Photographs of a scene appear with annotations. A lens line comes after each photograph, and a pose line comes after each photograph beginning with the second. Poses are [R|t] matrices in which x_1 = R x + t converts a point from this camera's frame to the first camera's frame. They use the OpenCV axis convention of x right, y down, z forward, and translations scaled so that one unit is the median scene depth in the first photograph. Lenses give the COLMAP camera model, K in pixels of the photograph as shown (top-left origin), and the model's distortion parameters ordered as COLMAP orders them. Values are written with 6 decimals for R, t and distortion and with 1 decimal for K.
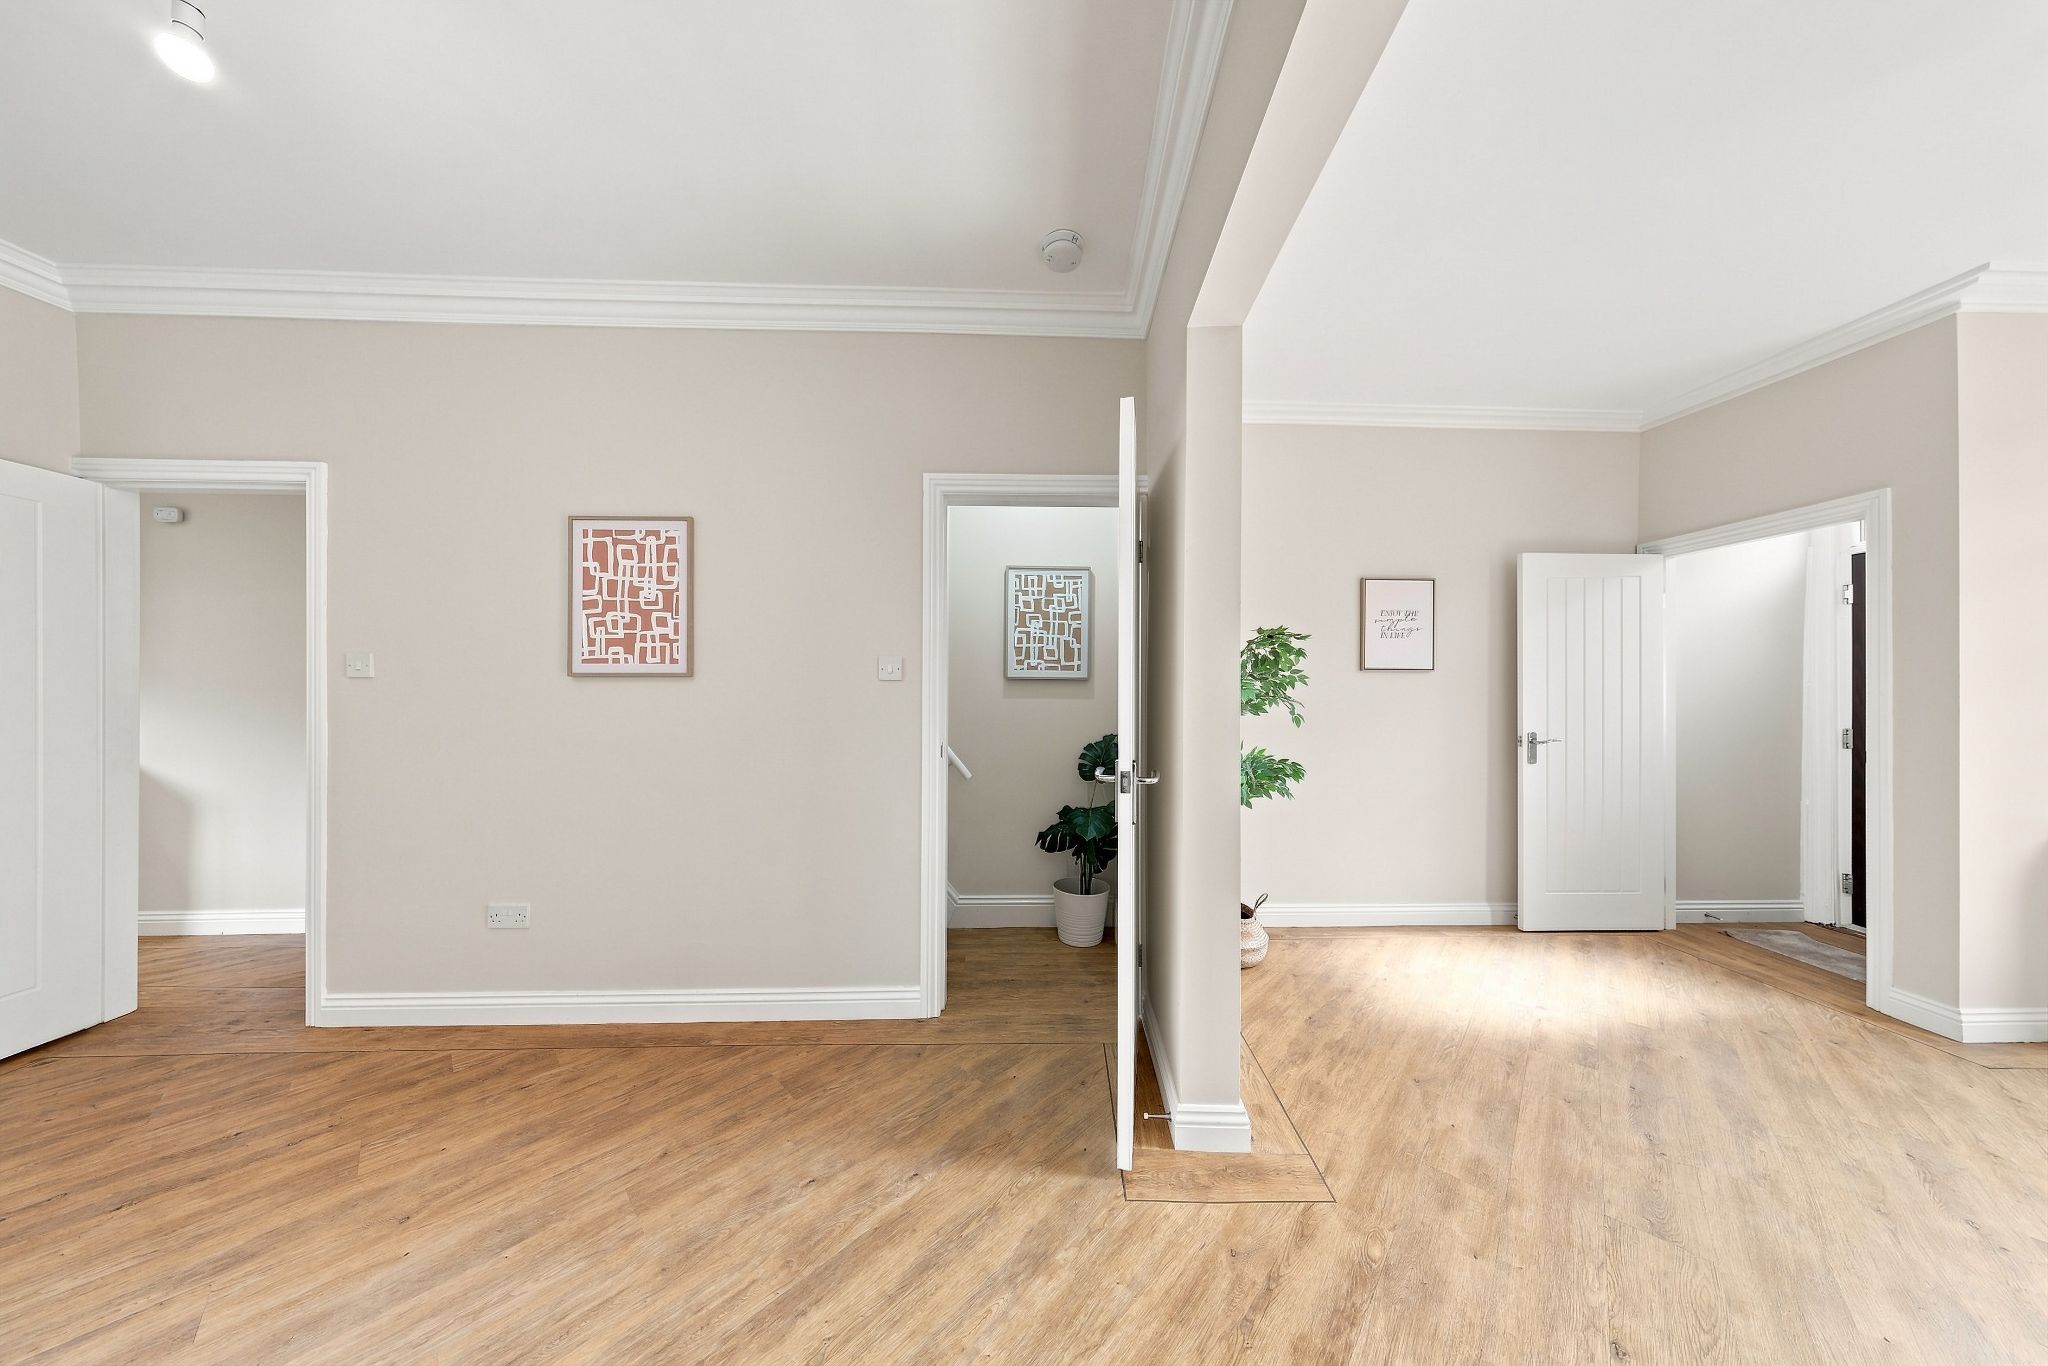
lens RADIAL K [[584.1, 0, 1037.4], [0, 584.1, 689.7], [0, 0, 1]] dist [-0.001359, 0.000077]
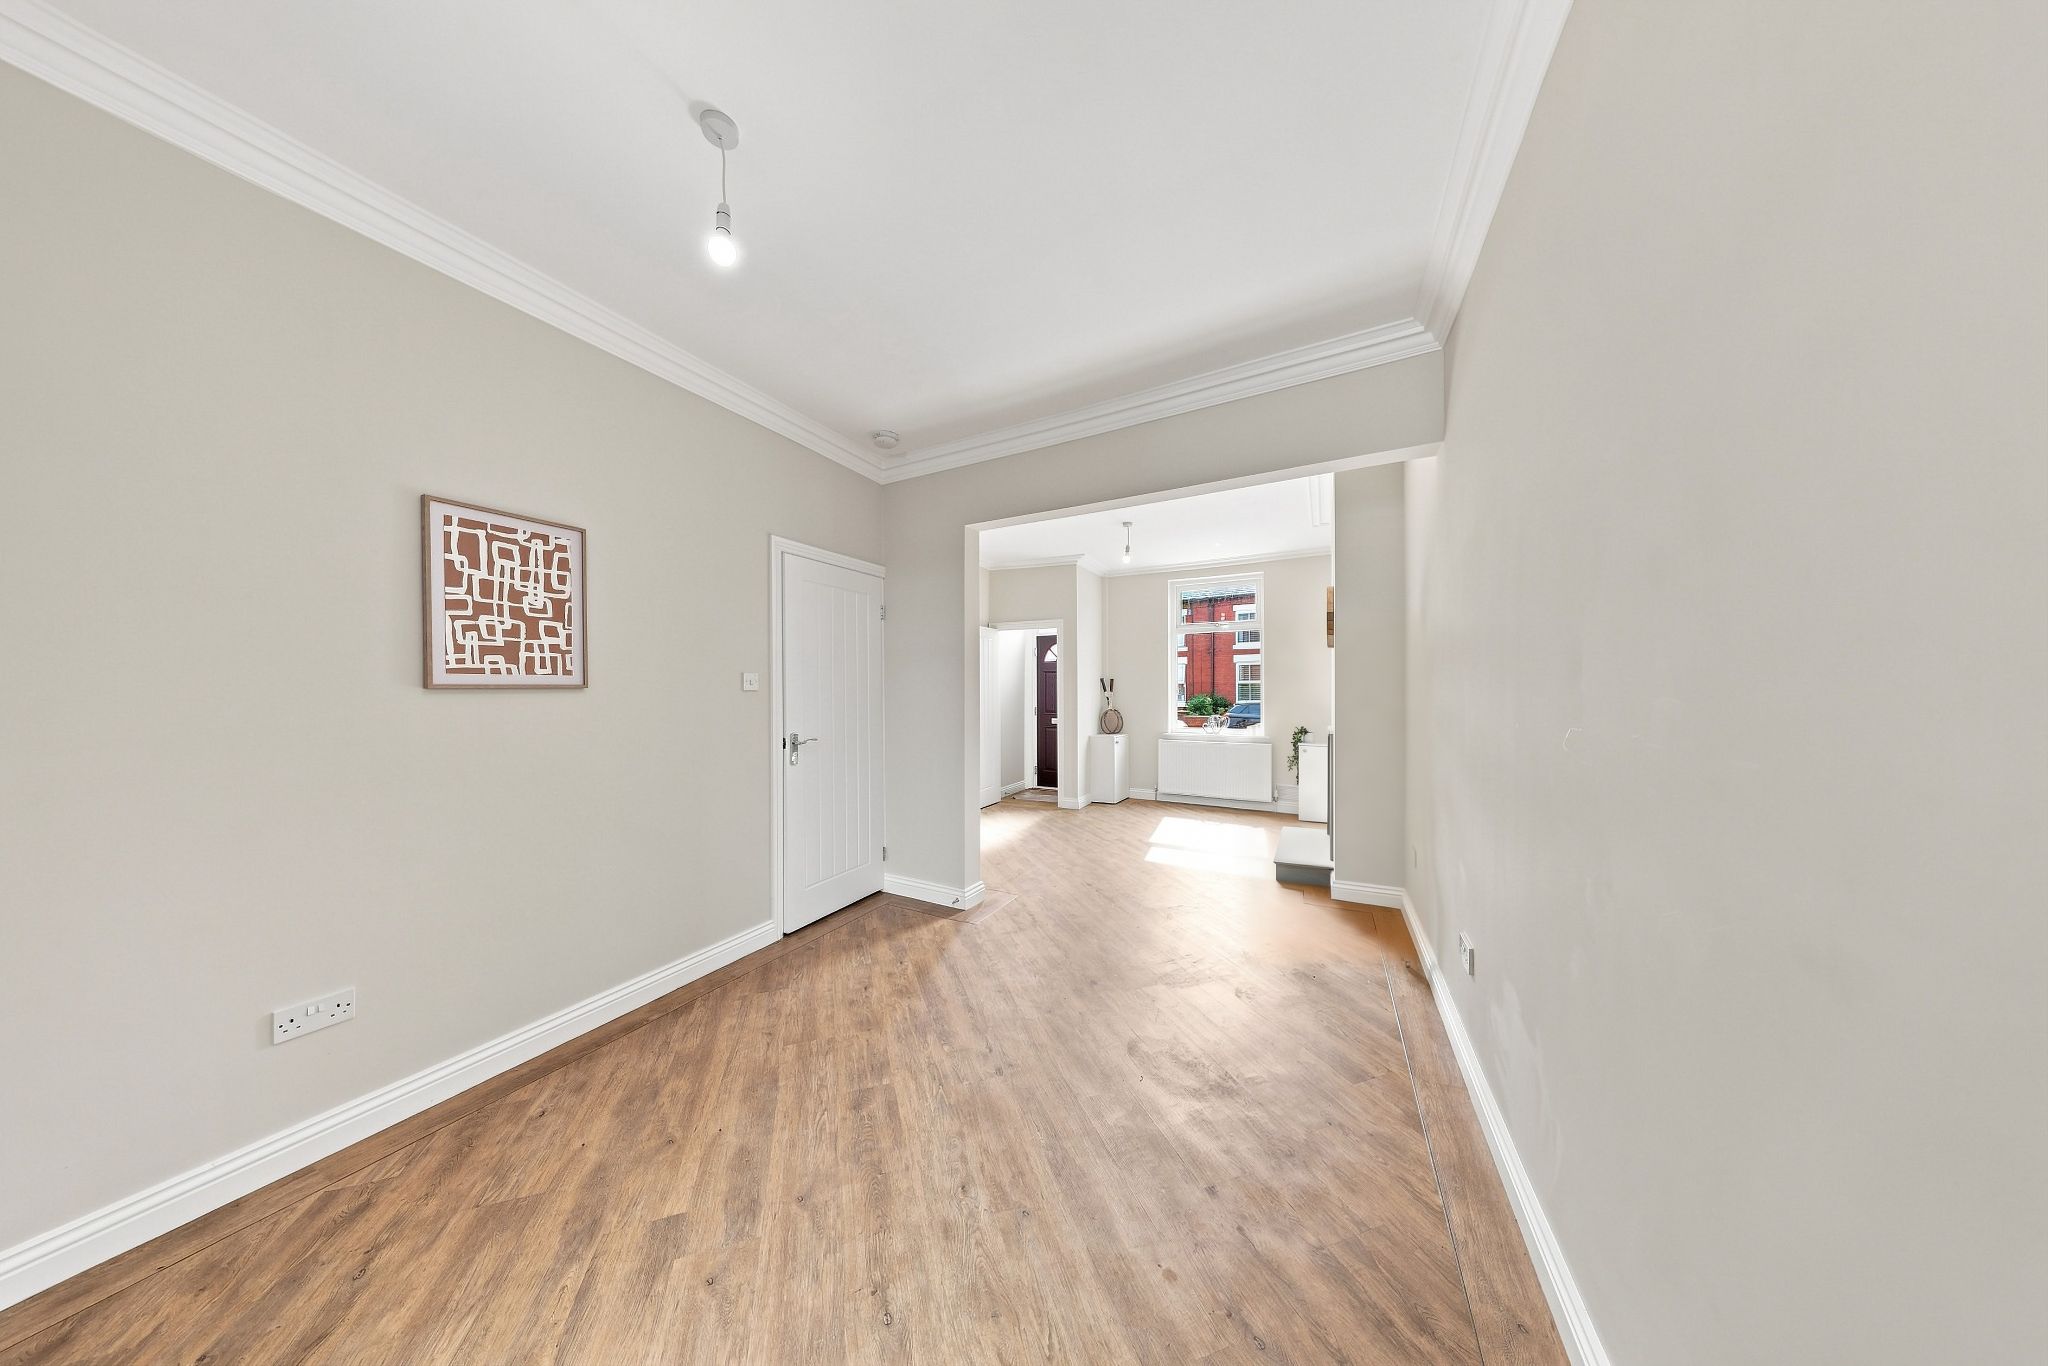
lens RADIAL K [[584.1, 0, 1033.5], [0, 584.1, 686.9], [0, 0, 1]] dist [-0.001359, 0.000077]
pose [[0.451396, -0.000476, 0.892324, -1.146025], [0.001237, 0.999999, -0.000092, -0.024085], [-0.892323, 0.001145, 0.451396, -0.141035]]
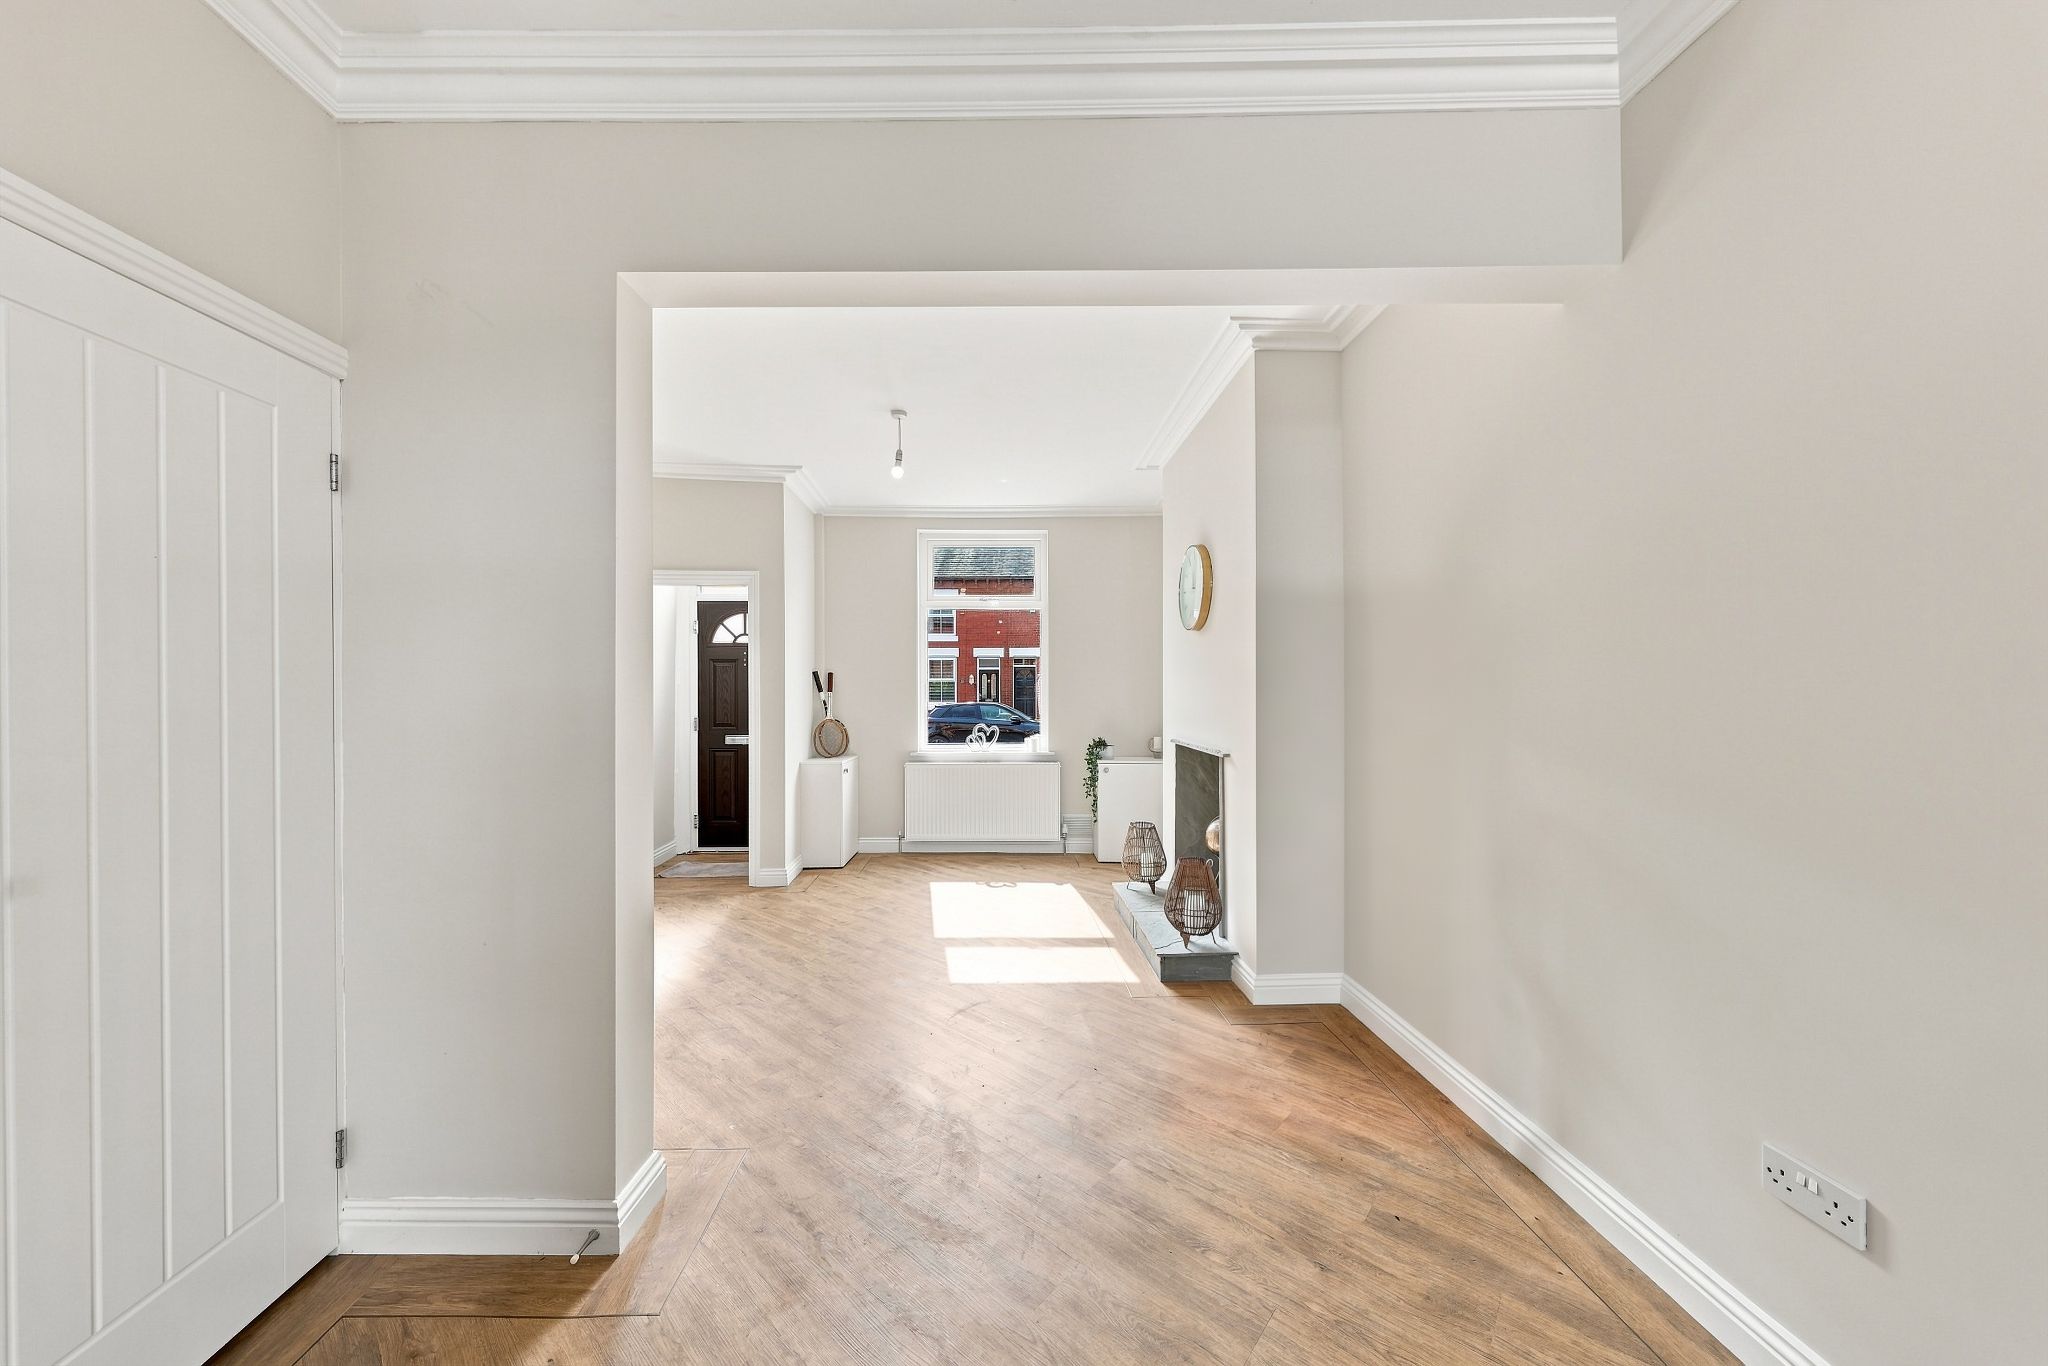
lens RADIAL K [[689.2, 0, 1022.6], [0, 689.2, 686.6], [0, 0, 1]] dist [-0.001292, -0.000228]
pose [[-0.037220, -0.004356, 0.999298, -0.567319], [0.000334, 0.999990, 0.004371, -0.028642], [-0.999307, 0.000496, -0.037218, 0.334082]]
